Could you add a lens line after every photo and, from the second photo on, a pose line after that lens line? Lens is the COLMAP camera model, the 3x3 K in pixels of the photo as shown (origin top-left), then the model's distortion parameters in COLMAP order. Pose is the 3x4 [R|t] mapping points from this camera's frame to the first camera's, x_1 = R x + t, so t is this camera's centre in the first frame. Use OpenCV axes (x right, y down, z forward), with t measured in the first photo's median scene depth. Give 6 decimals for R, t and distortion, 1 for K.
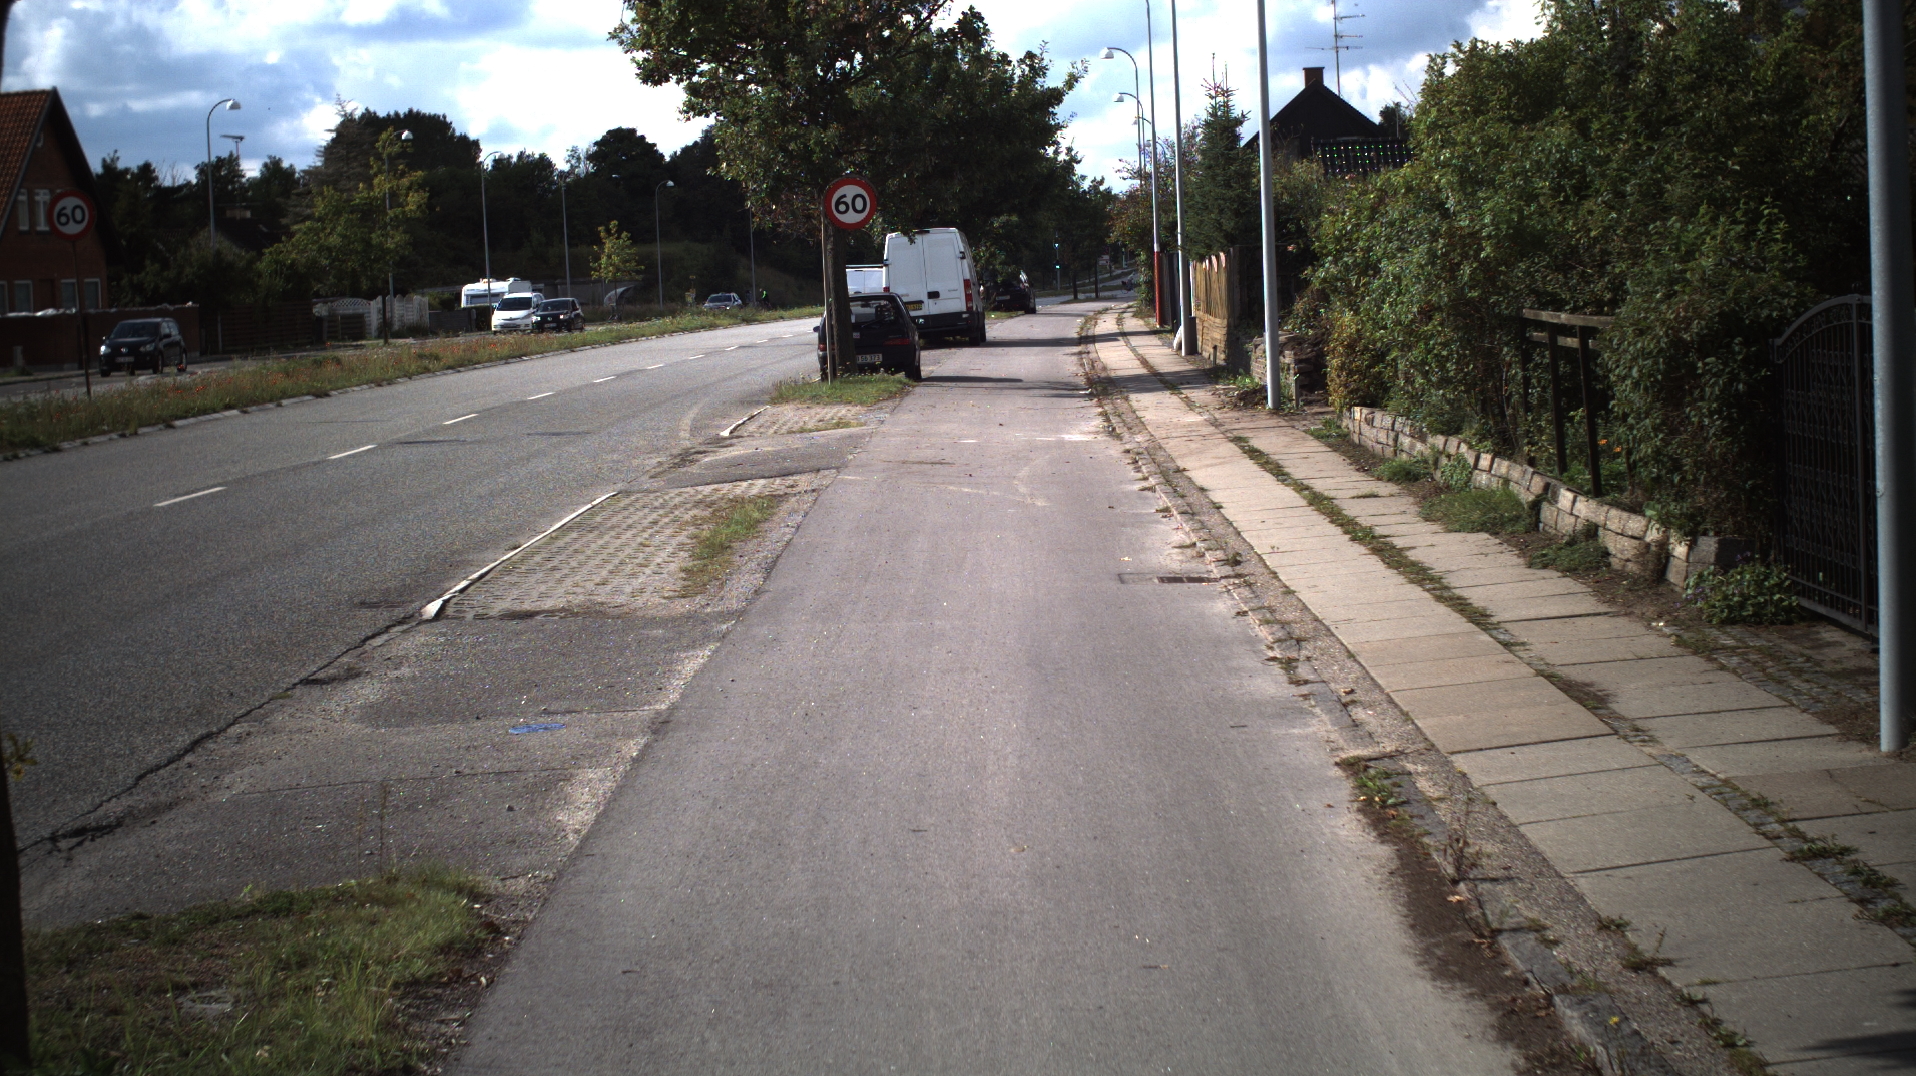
lens RADIAL K [[3309.6, 0, 958.0], [0, 3309.6, 538.0], [0, 0, 1]] dist [-0.228118, 0.069422]
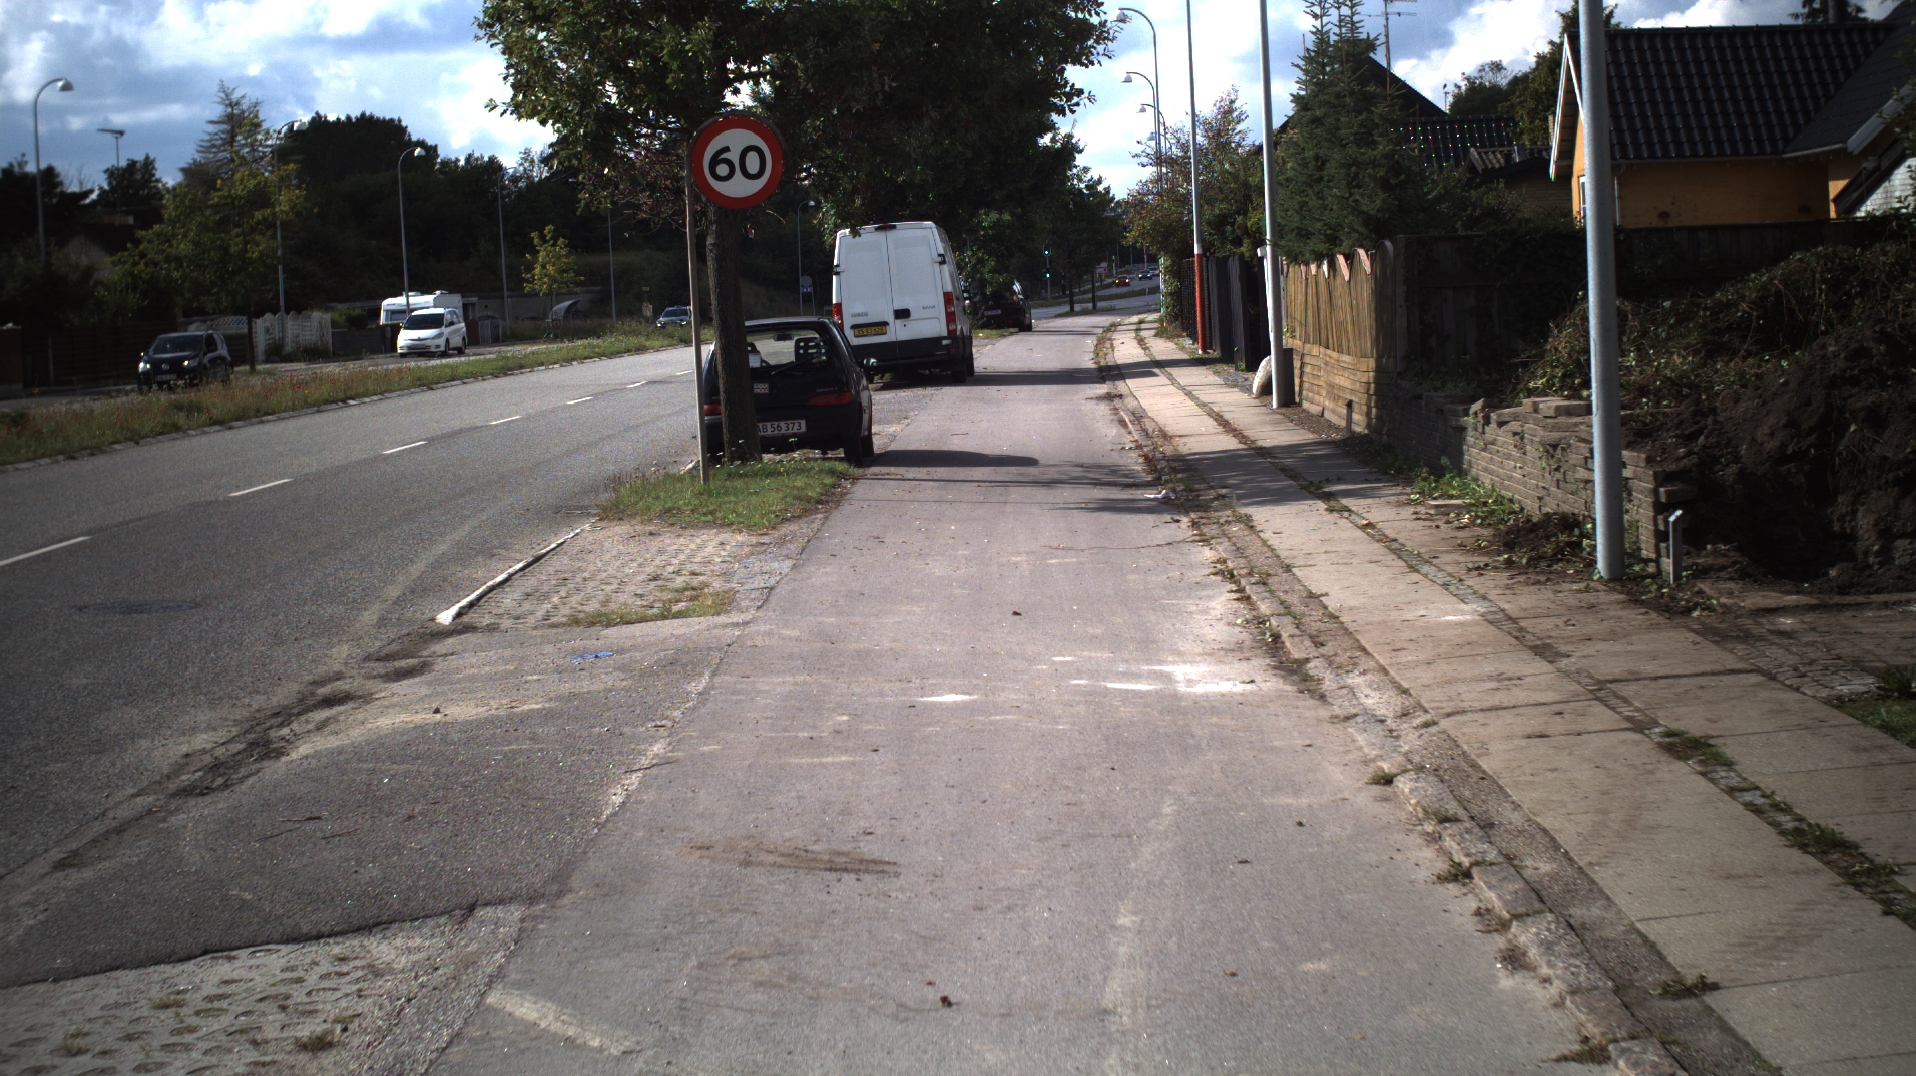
lens RADIAL K [[3309.6, 0, 958.0], [0, 3309.6, 538.0], [0, 0, 1]] dist [-0.228118, 0.069422]
pose [[0.999977, -0.005052, 0.004431, 0.001443], [0.005064, 0.999983, -0.002877, -0.022001], [-0.004416, 0.002899, 0.999986, 0.271999]]
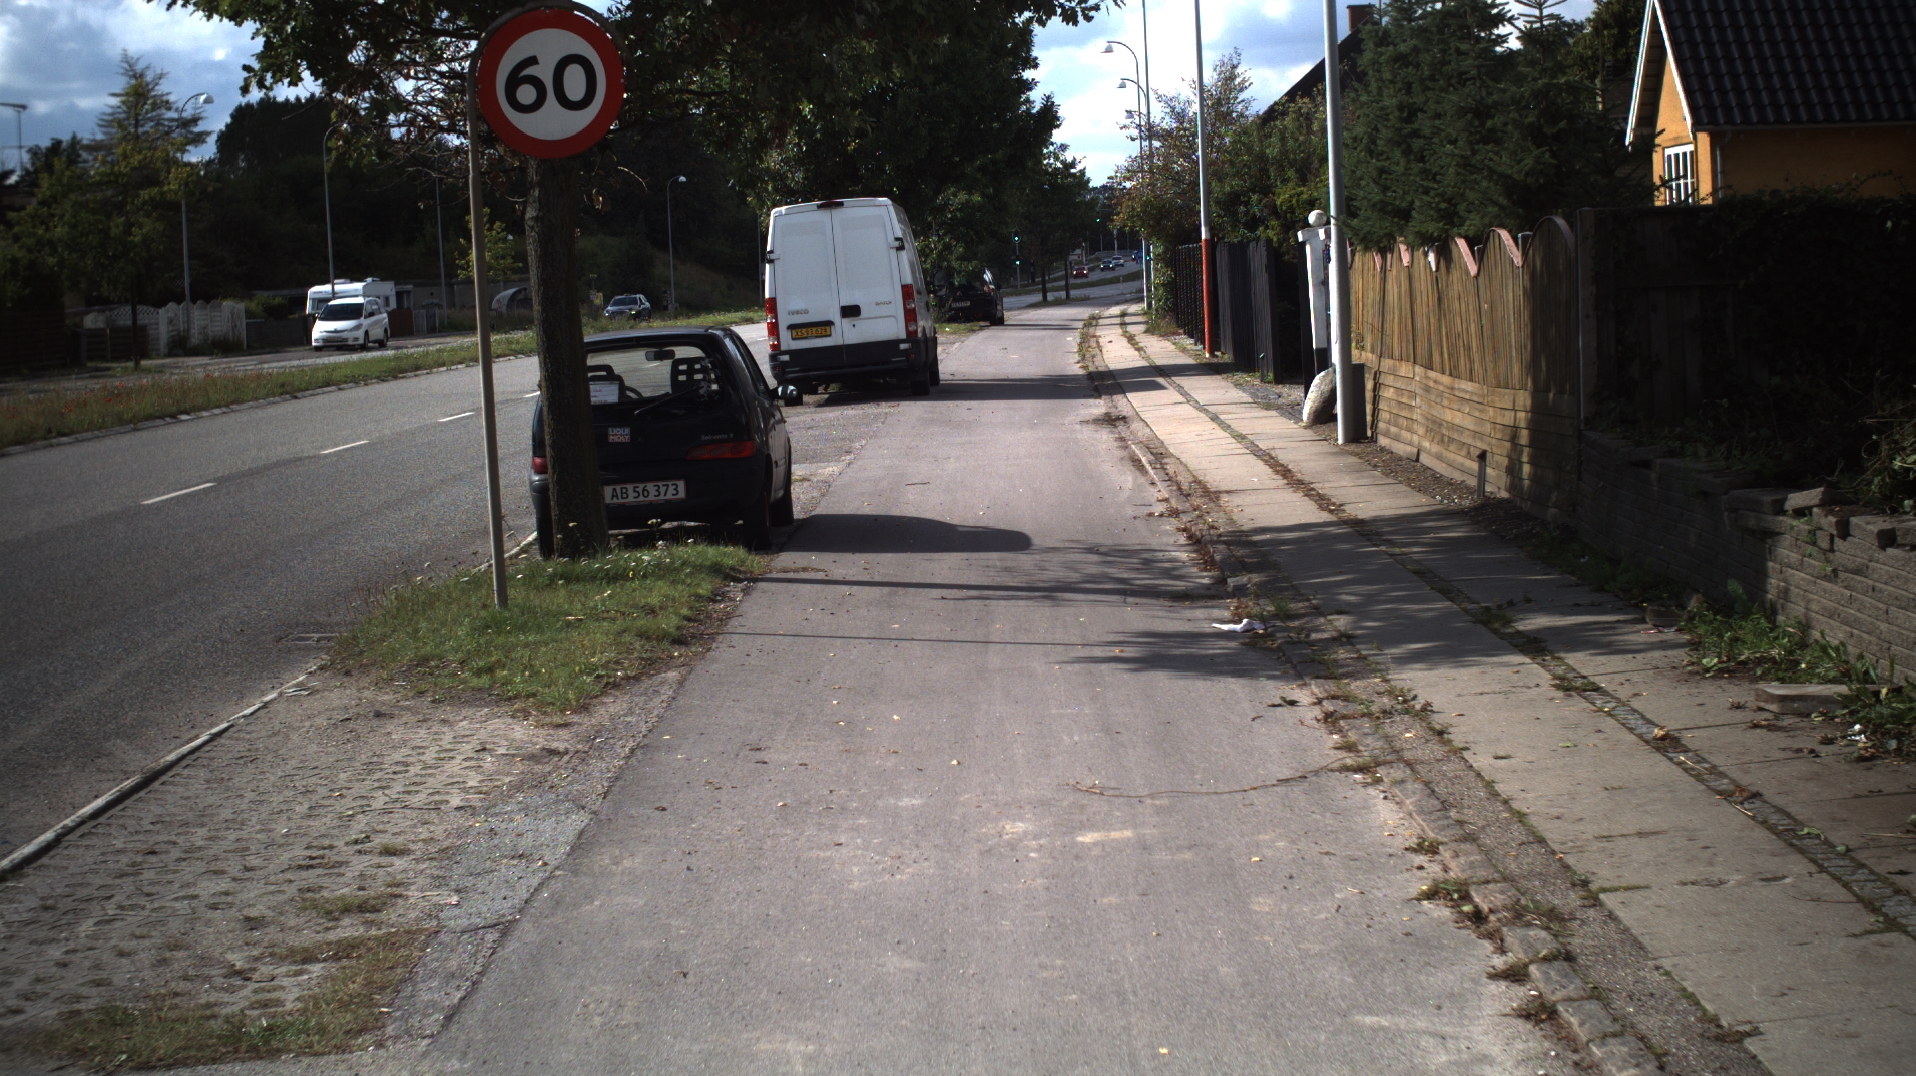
lens RADIAL K [[3309.6, 0, 958.0], [0, 3309.6, 538.0], [0, 0, 1]] dist [-0.228118, 0.069422]
pose [[0.999890, -0.003068, 0.014526, 0.003121], [0.003052, 0.999995, 0.001145, -0.033547], [-0.014530, -0.001101, 0.999894, 0.408144]]
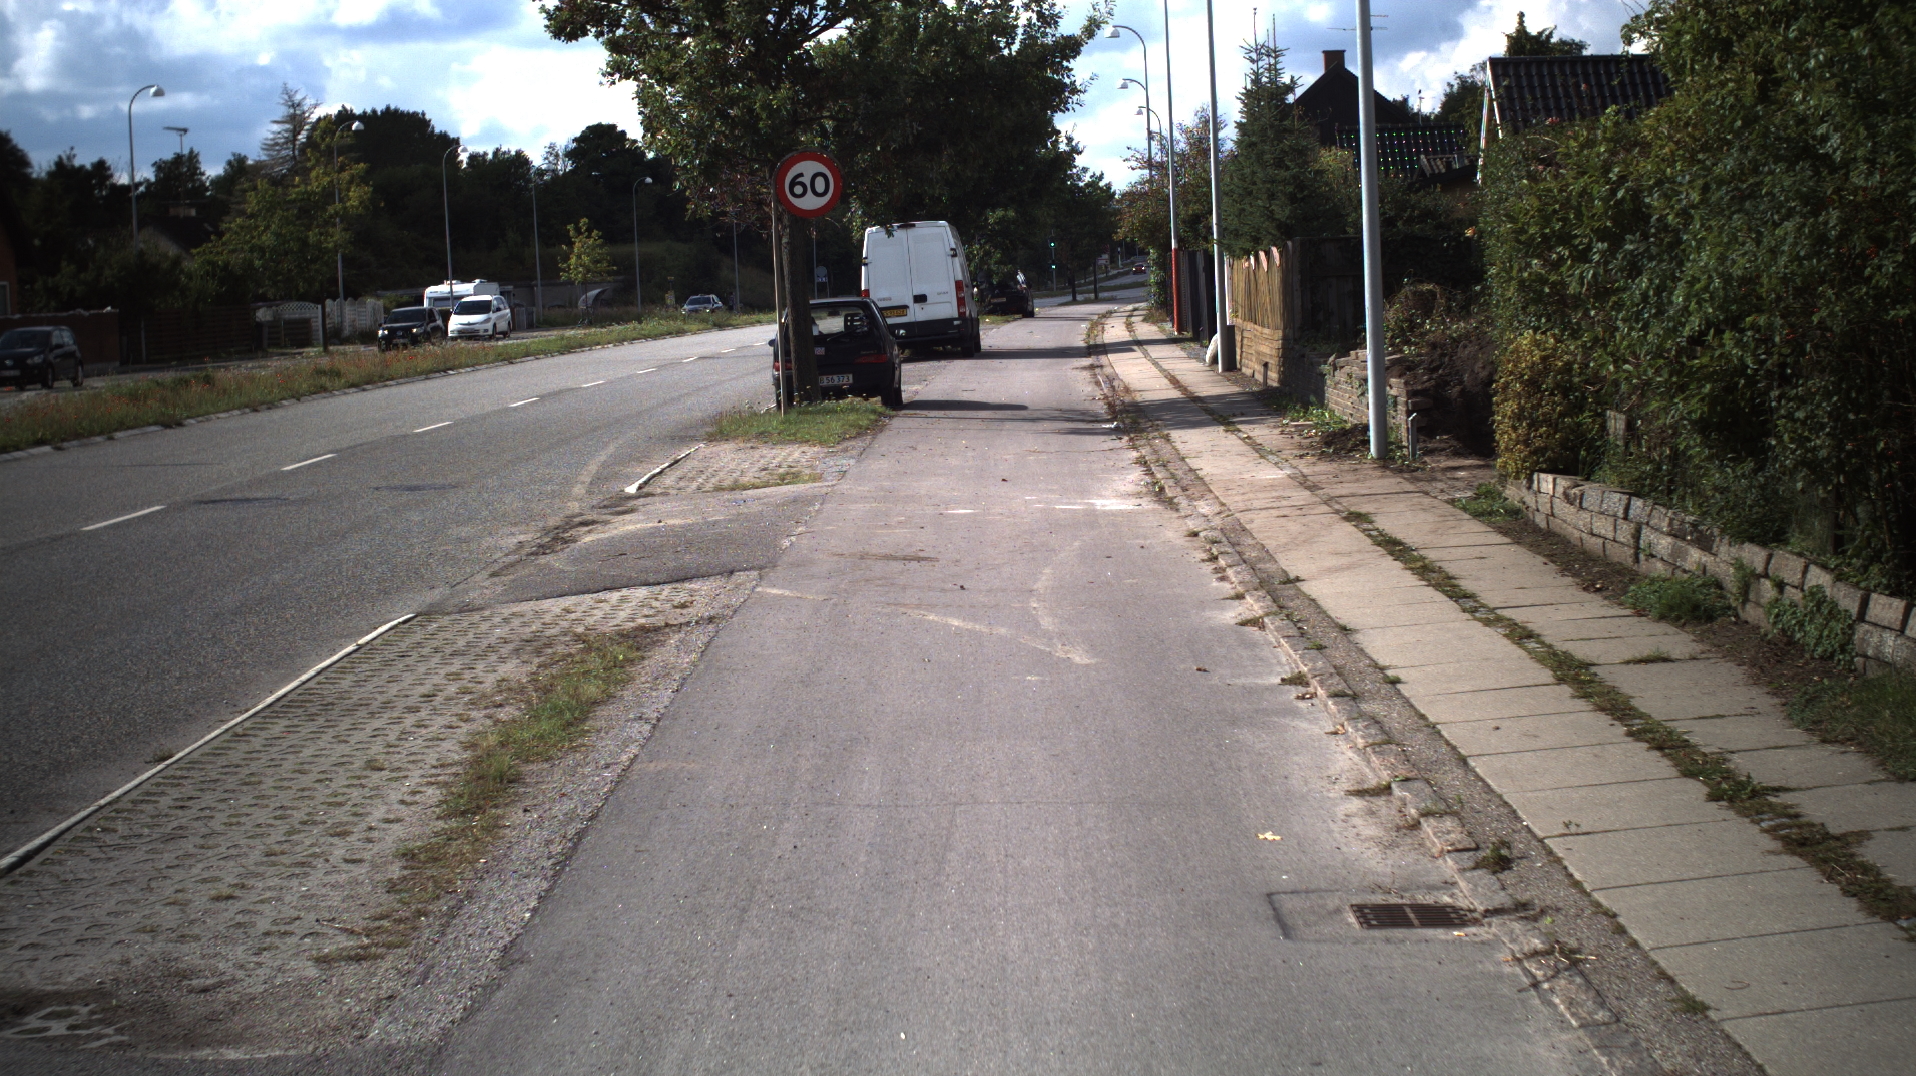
lens RADIAL K [[3309.6, 0, 958.0], [0, 3309.6, 538.0], [0, 0, 1]] dist [-0.228118, 0.069422]
pose [[0.999996, -0.002014, 0.002015, 0.000634], [0.002015, 0.999998, -0.000144, -0.010810], [-0.002015, 0.000148, 0.999998, 0.135974]]
